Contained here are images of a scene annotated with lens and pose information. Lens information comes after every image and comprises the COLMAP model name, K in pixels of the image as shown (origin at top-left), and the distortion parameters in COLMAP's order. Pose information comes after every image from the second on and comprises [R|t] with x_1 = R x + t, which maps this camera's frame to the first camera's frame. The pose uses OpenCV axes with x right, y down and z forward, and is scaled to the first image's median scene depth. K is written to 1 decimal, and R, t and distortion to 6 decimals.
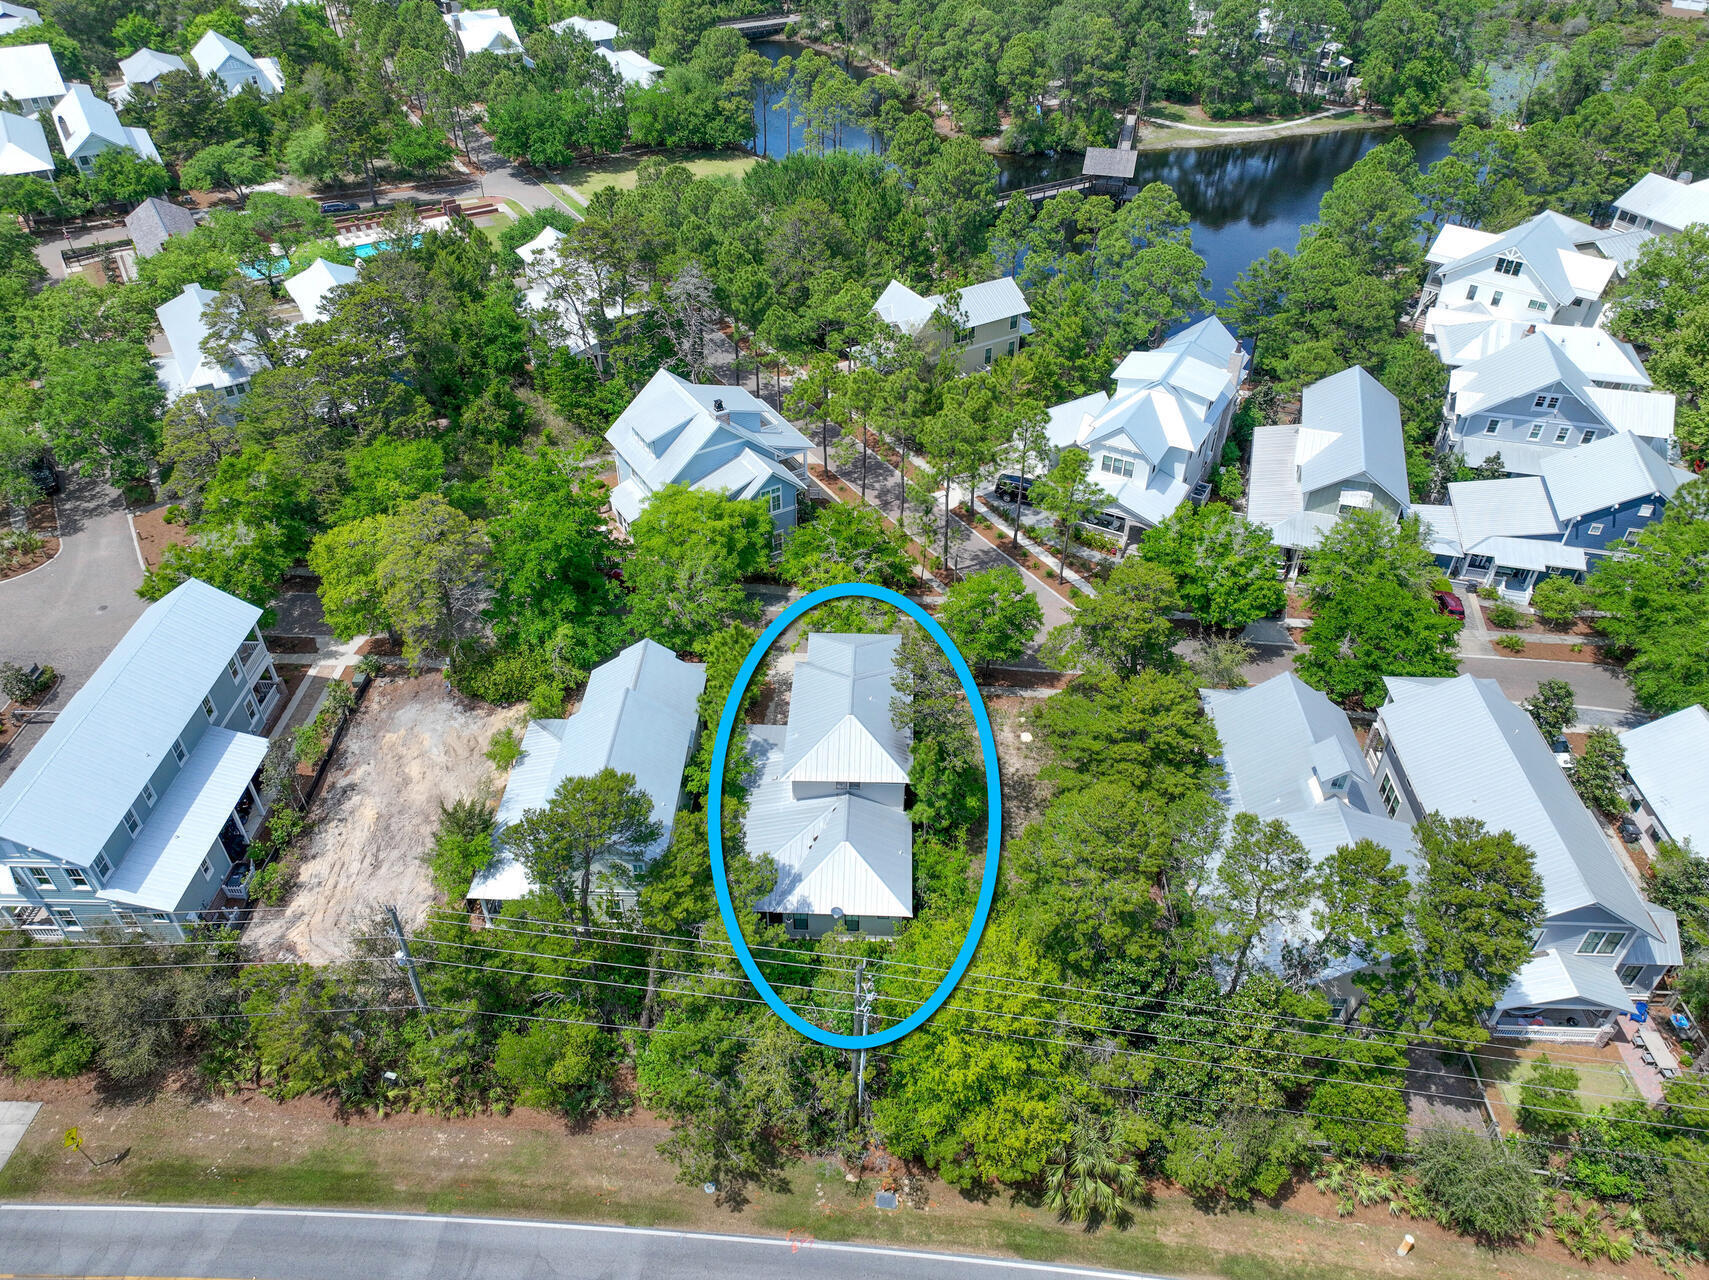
lens RADIAL K [[1203.9, 0, 860.5], [0, 1203.9, 635.4], [0, 0, 1]] dist [-0.005815, 0.030712]
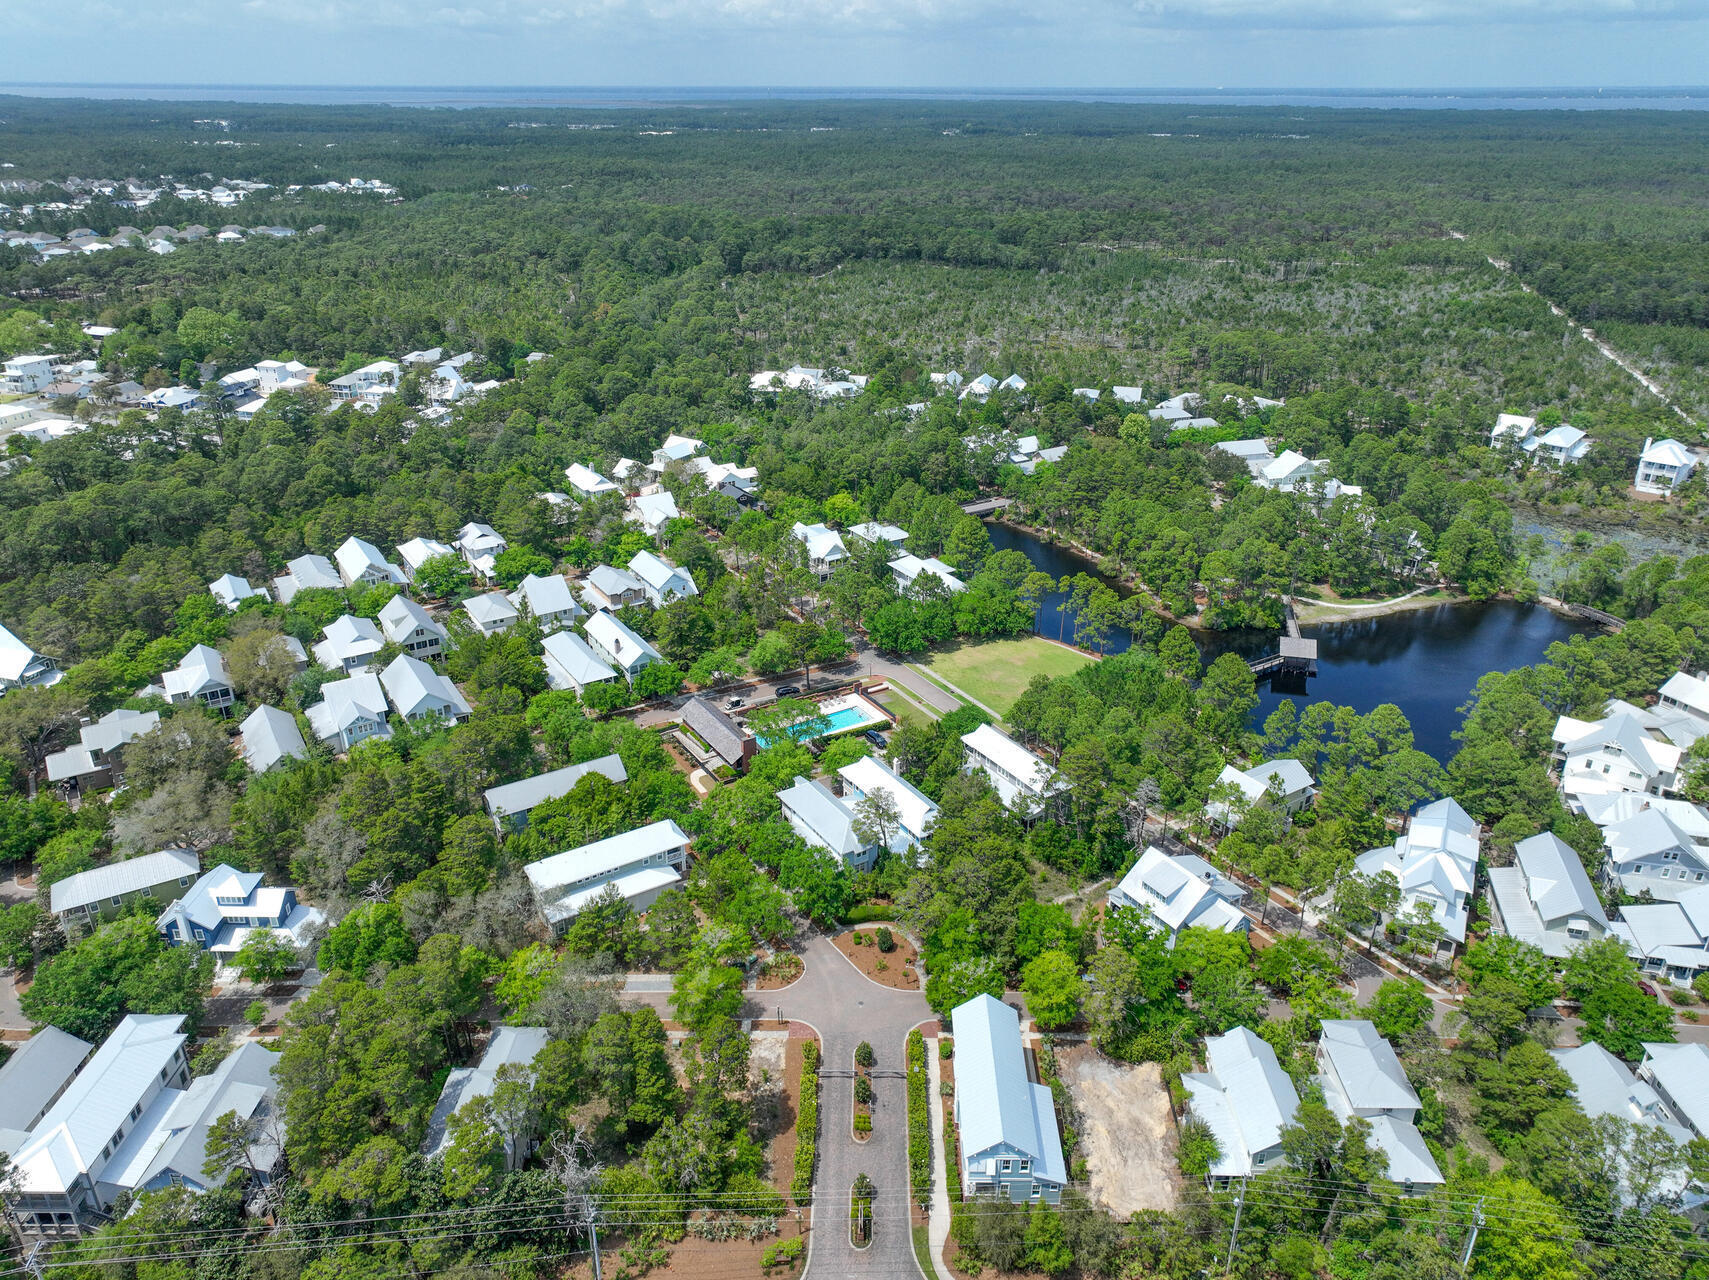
lens RADIAL K [[1203.9, 0, 860.5], [0, 1203.9, 635.4], [0, 0, 1]] dist [-0.005815, 0.030712]
pose [[0.999882, -0.009018, 0.012470, -0.539949], [0.011818, 0.968999, -0.246781, -0.088633], [-0.009858, 0.246899, 0.968991, -0.644194]]
